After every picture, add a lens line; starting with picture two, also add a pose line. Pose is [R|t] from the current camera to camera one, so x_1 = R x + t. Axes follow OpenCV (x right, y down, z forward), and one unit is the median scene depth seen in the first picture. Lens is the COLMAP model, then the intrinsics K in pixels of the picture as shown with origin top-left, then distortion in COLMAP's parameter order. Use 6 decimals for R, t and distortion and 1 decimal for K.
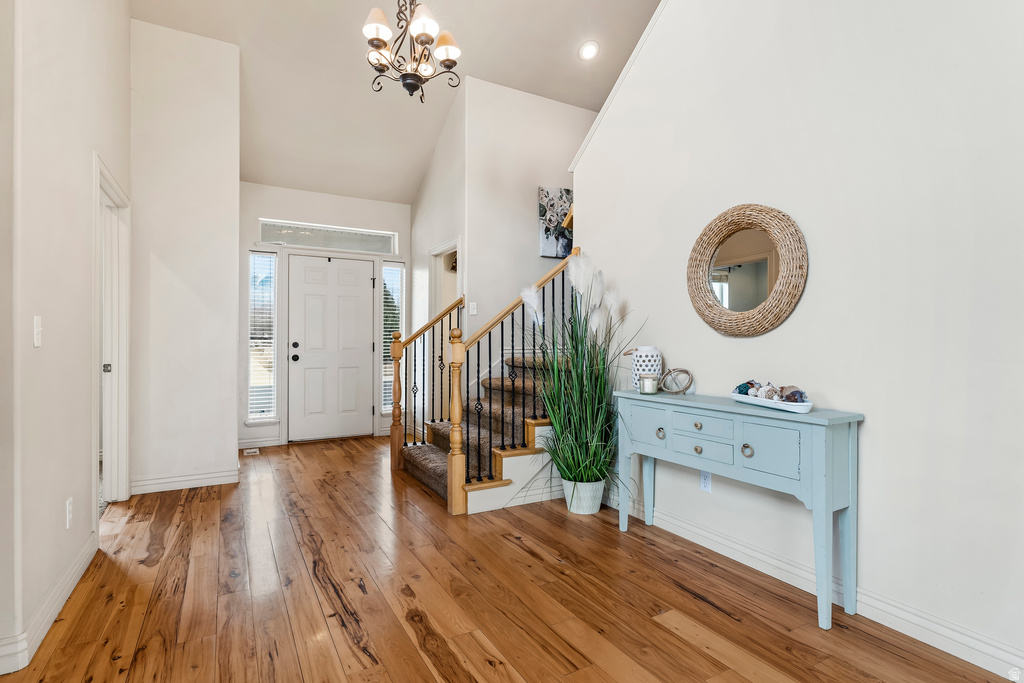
lens RADIAL K [[505.7, 0, 515.6], [0, 505.7, 339.3], [0, 0, 1]] dist [0.000366, -0.000159]
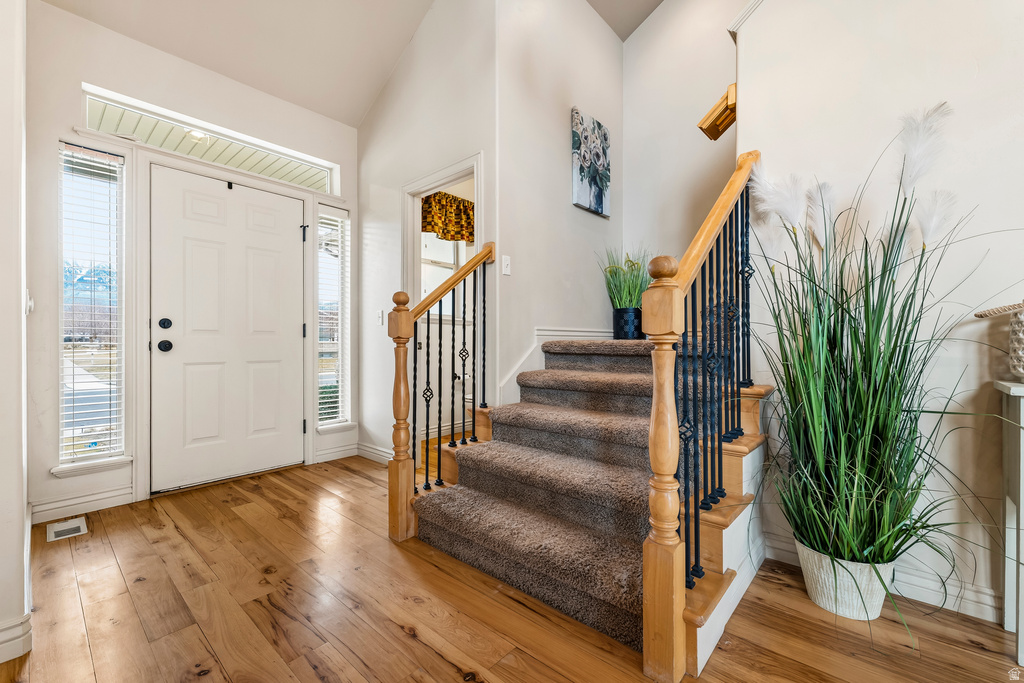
lens RADIAL K [[418.8, 0, 510.0], [0, 418.8, 342.4], [0, 0, 1]] dist [0.000075, 0.000374]
pose [[0.945695, -0.003188, 0.325040, -0.233782], [0.001629, 0.999986, 0.005069, 0.032671], [-0.325051, -0.004264, 0.945687, 0.450159]]
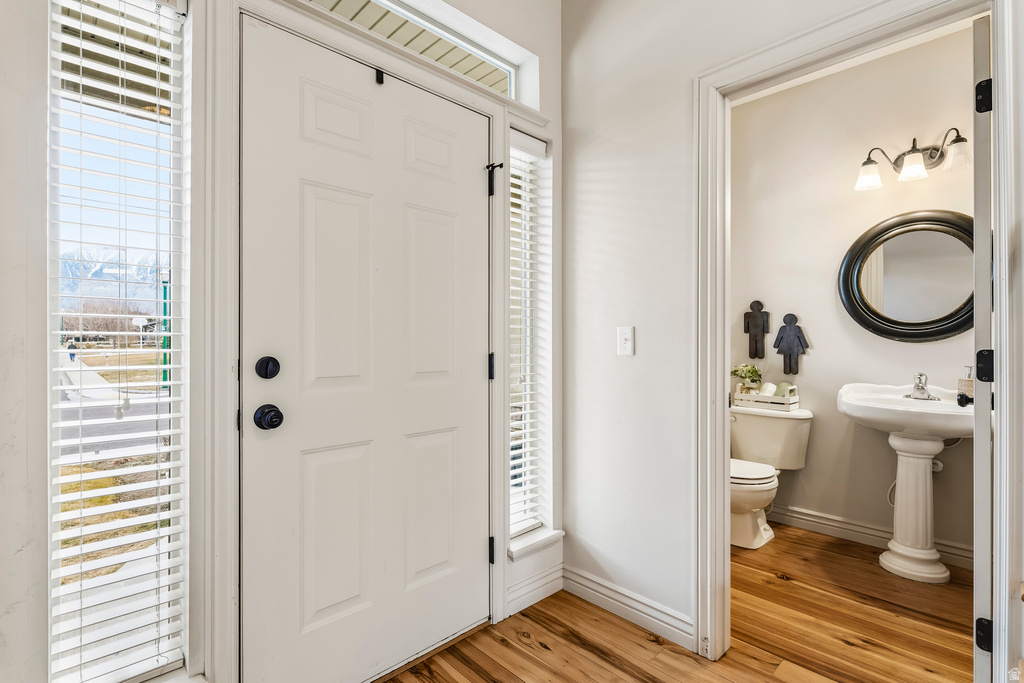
lens RADIAL K [[485.7, 0, 512.0], [0, 485.7, 341.5], [0, 0, 1]] dist [-0.000714, -0.000158]
pose [[0.970533, -0.001980, 0.240959, -0.396268], [0.001109, 0.999992, 0.003747, -0.003192], [-0.240965, -0.003369, 0.970528, 0.771152]]
